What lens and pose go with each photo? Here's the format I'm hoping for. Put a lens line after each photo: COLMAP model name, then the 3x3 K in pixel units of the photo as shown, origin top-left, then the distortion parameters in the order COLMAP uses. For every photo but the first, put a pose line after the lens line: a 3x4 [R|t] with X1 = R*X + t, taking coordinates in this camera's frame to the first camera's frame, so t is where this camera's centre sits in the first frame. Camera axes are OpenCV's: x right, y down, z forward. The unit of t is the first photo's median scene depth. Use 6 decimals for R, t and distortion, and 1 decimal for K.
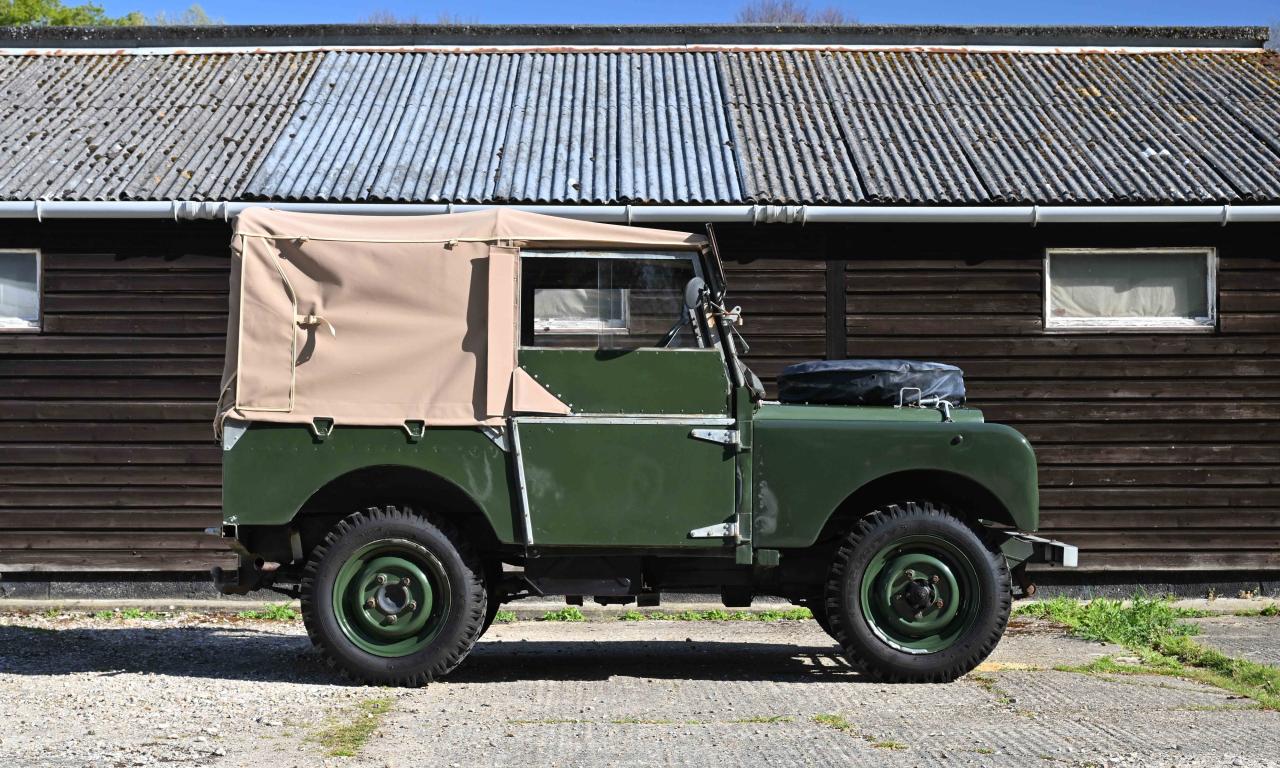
lens RADIAL K [[2685.2, 0, 621.8], [0, 2685.2, 357.4], [0, 0, 1]] dist [0.003214, 0.000000]
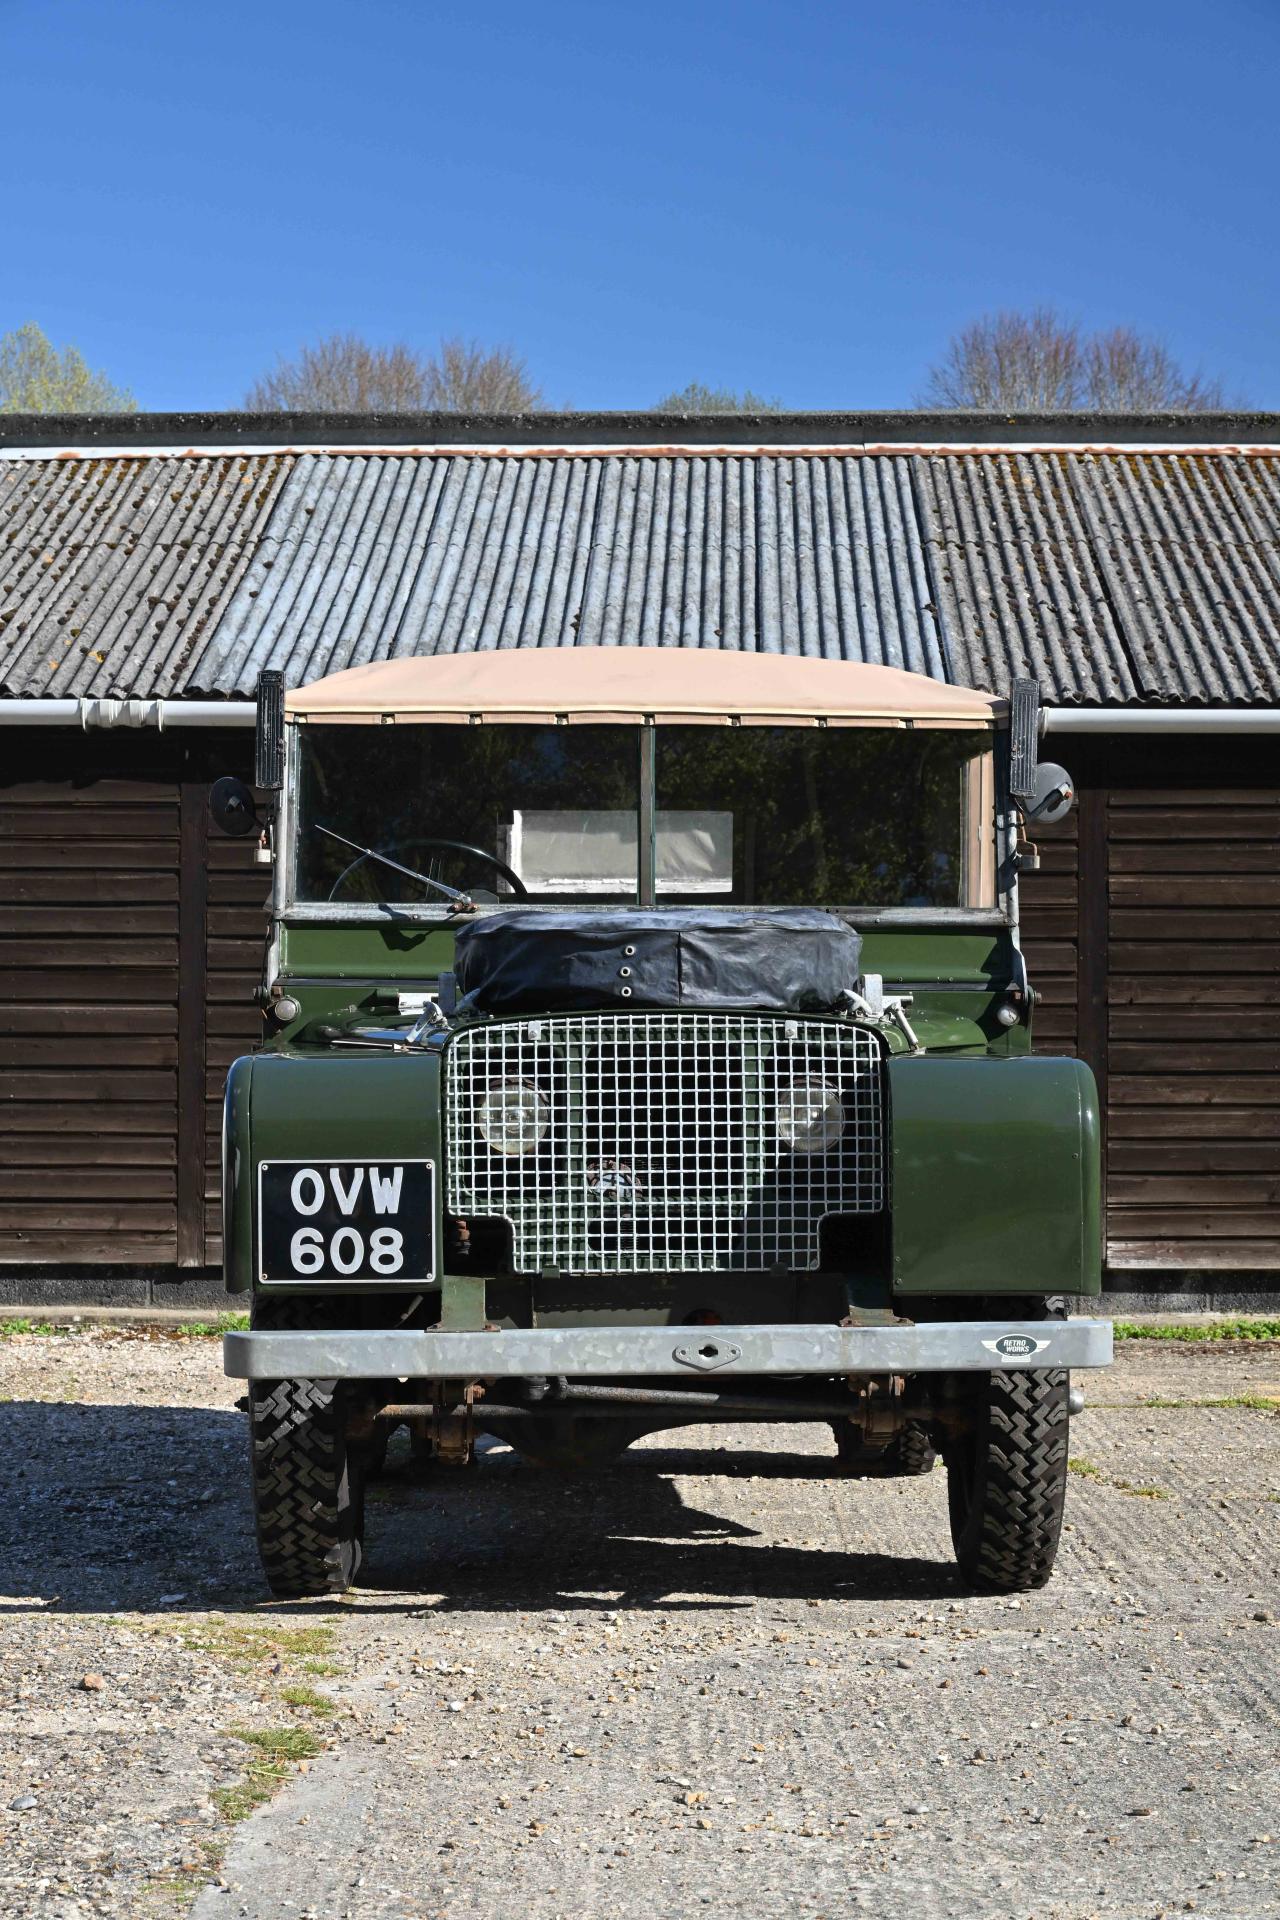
lens RADIAL K [[4719.5, 0, 630.5], [0, 4719.5, 986.2], [0, 0, 1]] dist [0.010929, 0.000000]
pose [[0.999684, 0.002678, -0.024998, -0.003300], [-0.002379, 0.999925, 0.011981, -0.001993], [0.025029, -0.011918, 0.999616, -0.129996]]
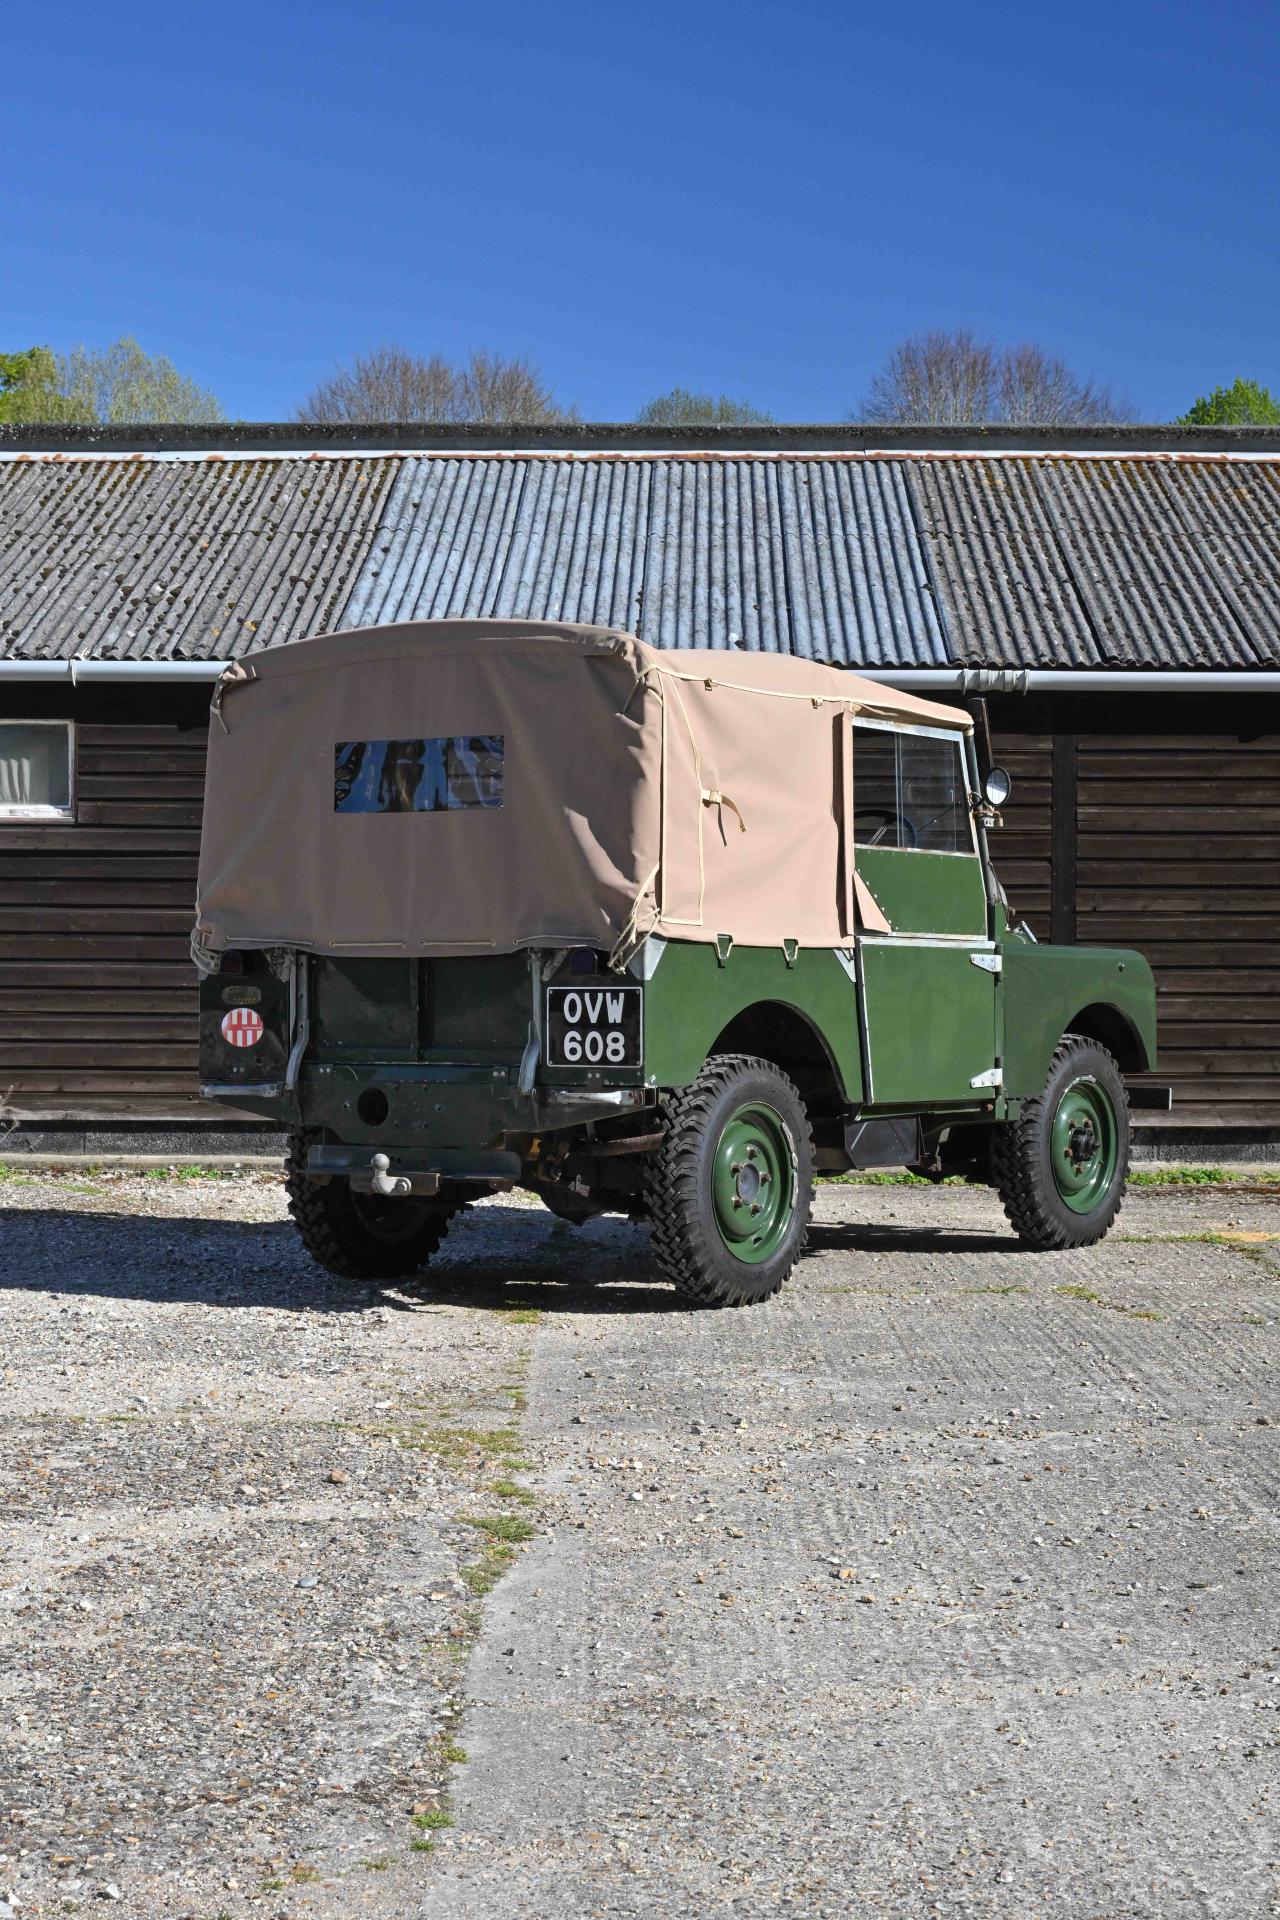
lens RADIAL K [[3851.3, 0, 662.6], [0, 3851.3, 981.9], [0, 0, 1]] dist [0.004024, 0.000000]
pose [[0.999914, 0.005096, -0.012083, -0.022867], [-0.004625, 0.999242, 0.038642, -0.006445], [0.012270, -0.038583, 0.999180, -0.134157]]
